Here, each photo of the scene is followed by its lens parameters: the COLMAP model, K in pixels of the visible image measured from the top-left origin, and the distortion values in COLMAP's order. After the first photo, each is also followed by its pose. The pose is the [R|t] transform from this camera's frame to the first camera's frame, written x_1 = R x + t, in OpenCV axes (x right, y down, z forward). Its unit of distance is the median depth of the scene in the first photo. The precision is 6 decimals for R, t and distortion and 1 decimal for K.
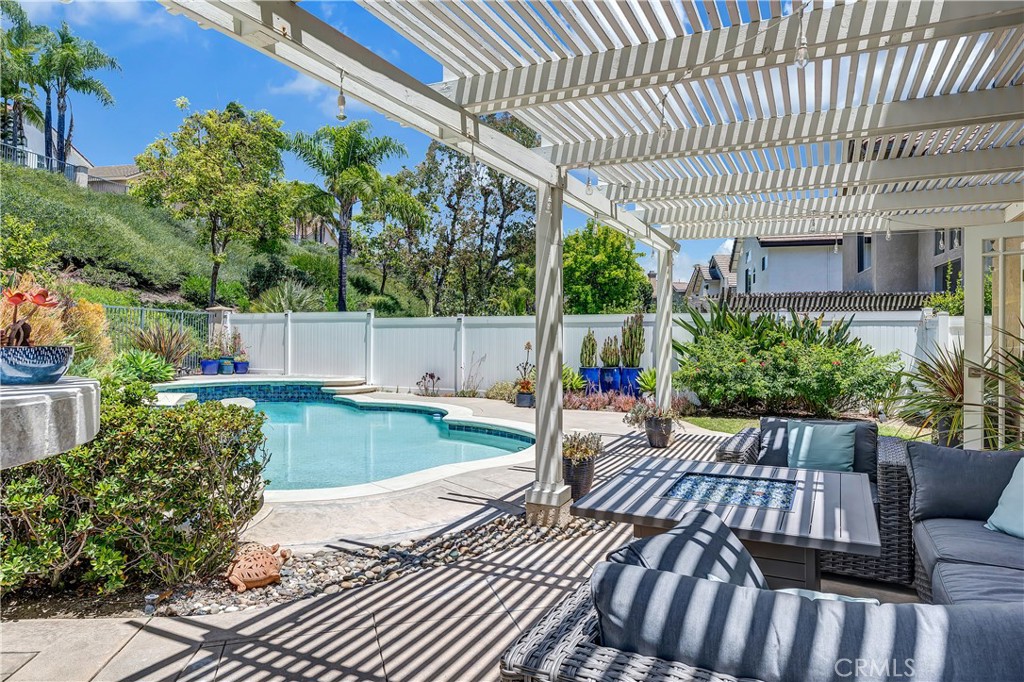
lens RADIAL K [[628.4, 0, 509.0], [0, 628.4, 340.6], [0, 0, 1]] dist [0.000617, 0.001891]
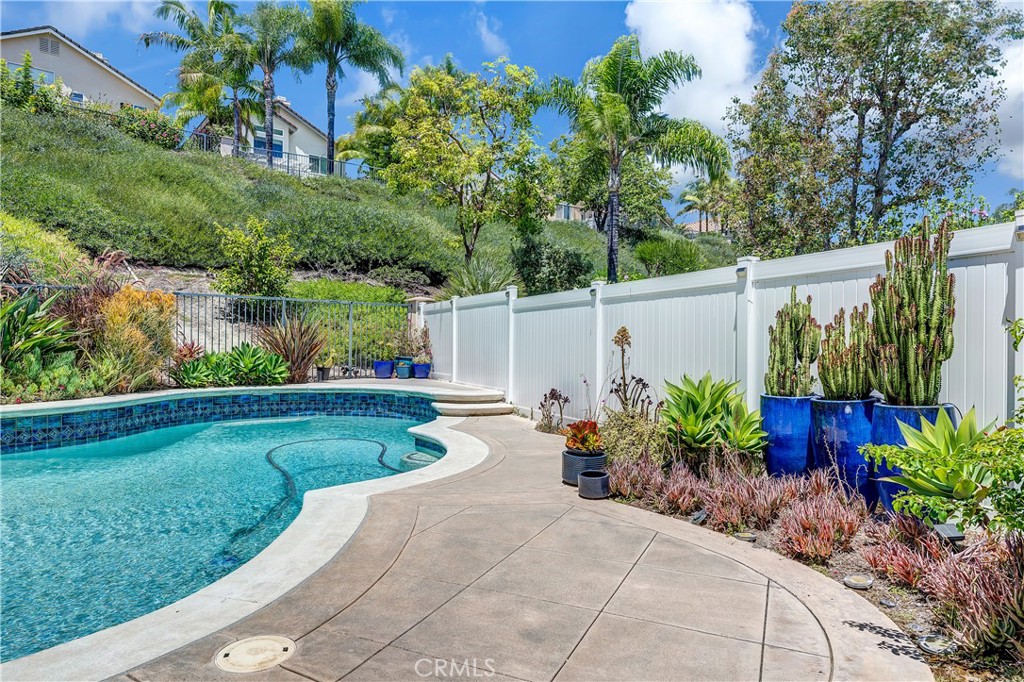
lens RADIAL K [[628.4, 0, 509.0], [0, 628.4, 340.6], [0, 0, 1]] dist [0.000617, 0.001891]
pose [[0.747554, -0.003281, -0.664193, 0.197698], [-0.003165, 0.999959, -0.008503, 0.011328], [0.664194, 0.008459, 0.747513, 0.490718]]
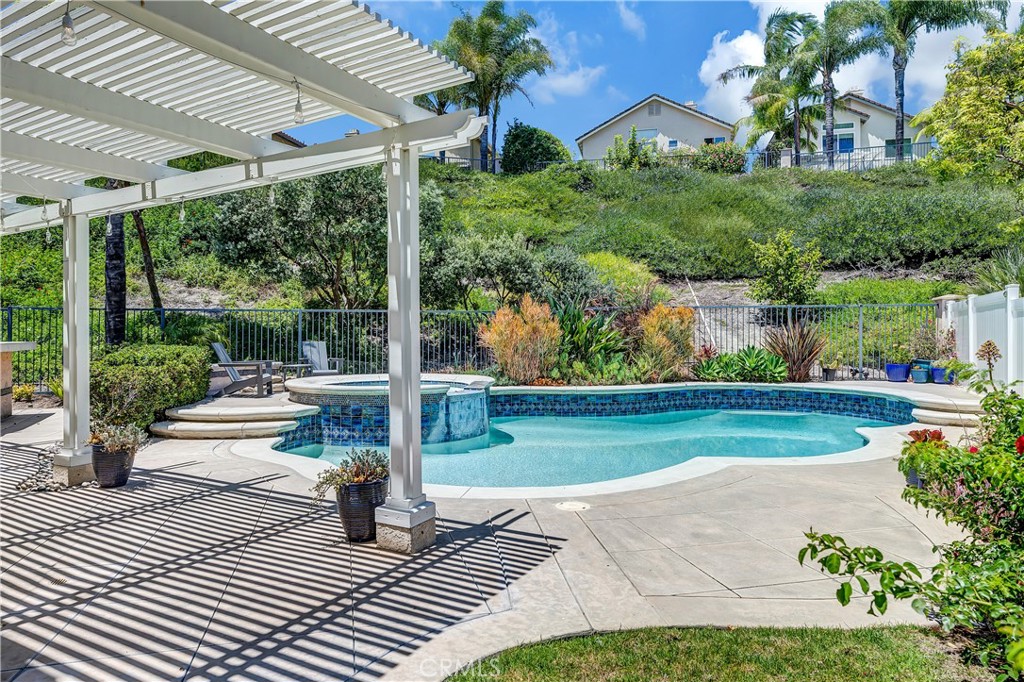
lens RADIAL K [[628.4, 0, 509.0], [0, 628.4, 340.6], [0, 0, 1]] dist [0.000617, 0.001891]
pose [[-0.050031, 0.001658, -0.998746, 0.357678], [-0.001545, 0.999997, 0.001737, 0.000994], [0.998746, 0.001630, -0.050028, 0.541697]]
